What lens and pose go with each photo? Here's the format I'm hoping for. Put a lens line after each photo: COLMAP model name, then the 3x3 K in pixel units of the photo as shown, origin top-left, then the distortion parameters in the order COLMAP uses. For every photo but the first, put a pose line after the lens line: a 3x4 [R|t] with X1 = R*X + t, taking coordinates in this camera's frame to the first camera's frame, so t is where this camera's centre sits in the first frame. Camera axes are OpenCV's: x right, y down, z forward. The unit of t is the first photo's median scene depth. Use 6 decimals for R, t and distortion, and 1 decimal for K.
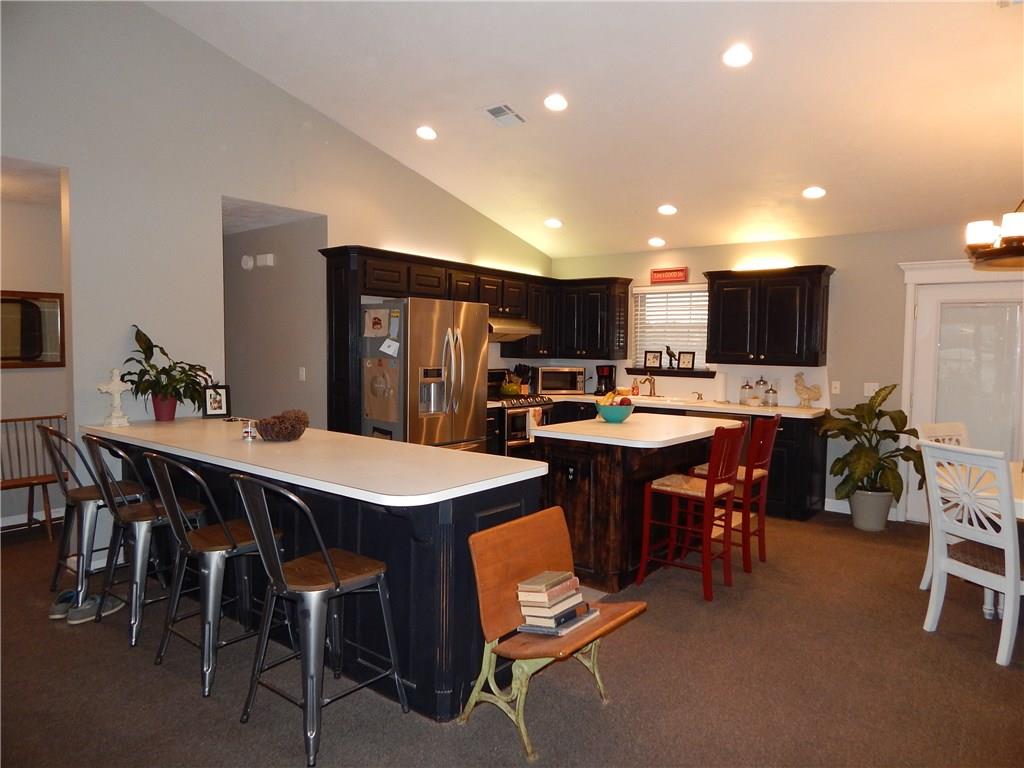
lens RADIAL K [[672.7, 0, 513.2], [0, 672.7, 382.5], [0, 0, 1]] dist [0.005557, -0.009035]
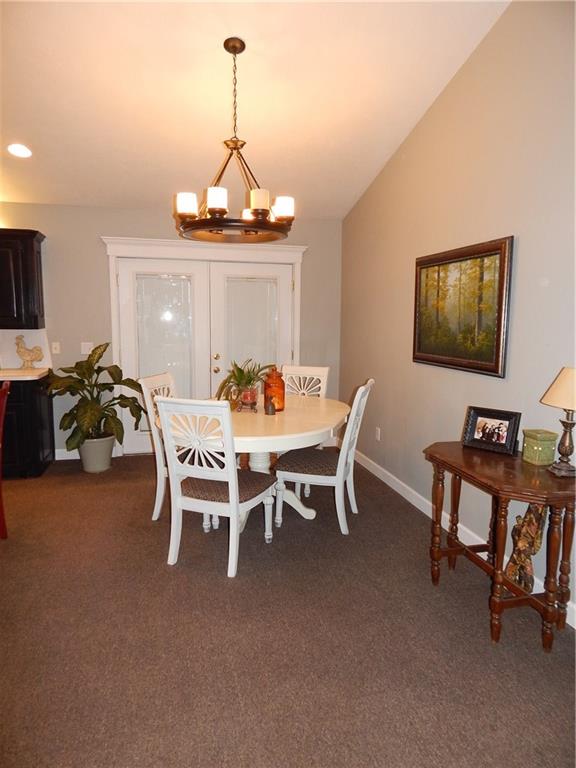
lens RADIAL K [[504.6, 0, 291.2], [0, 504.6, 383.3], [0, 0, 1]] dist [0.005557, -0.009035]
pose [[0.613484, -0.107949, 0.782294, 0.074428], [0.043253, 0.993719, 0.103205, -0.004134], [-0.788521, -0.029478, 0.614300, 0.216938]]
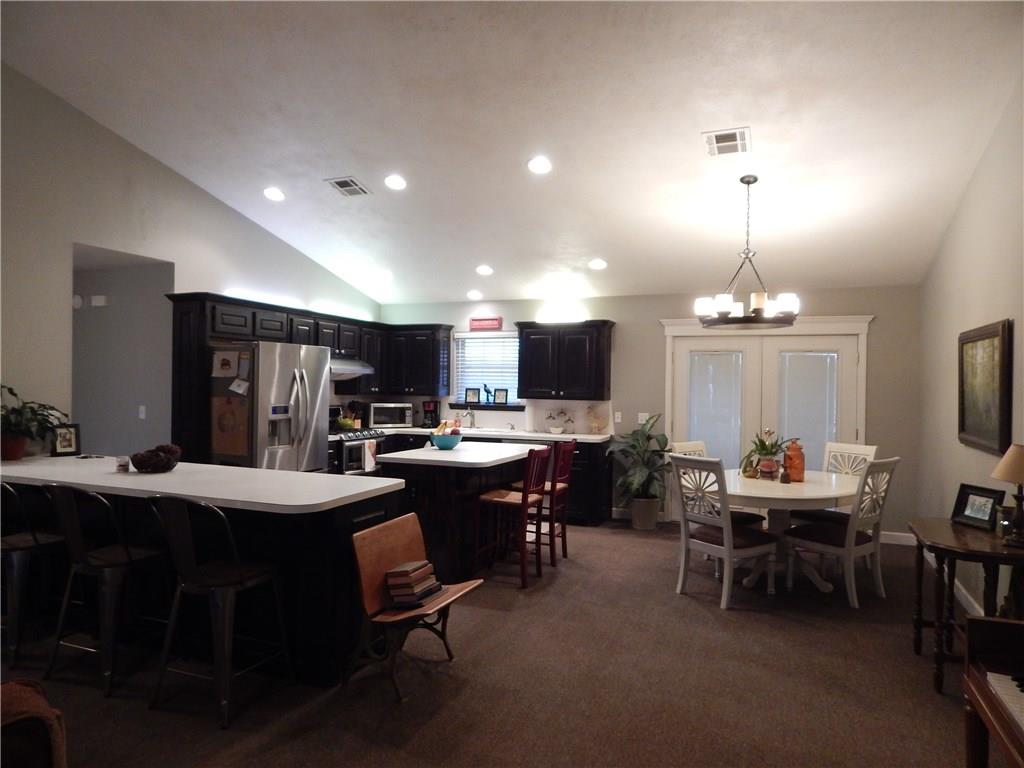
lens RADIAL K [[672.7, 0, 513.6], [0, 672.7, 382.5], [0, 0, 1]] dist [0.005557, -0.009035]
pose [[0.960710, -0.001458, 0.277550, -0.055842], [0.015952, 0.998623, -0.049970, 0.002329], [-0.277095, 0.052434, 0.959411, -0.155519]]
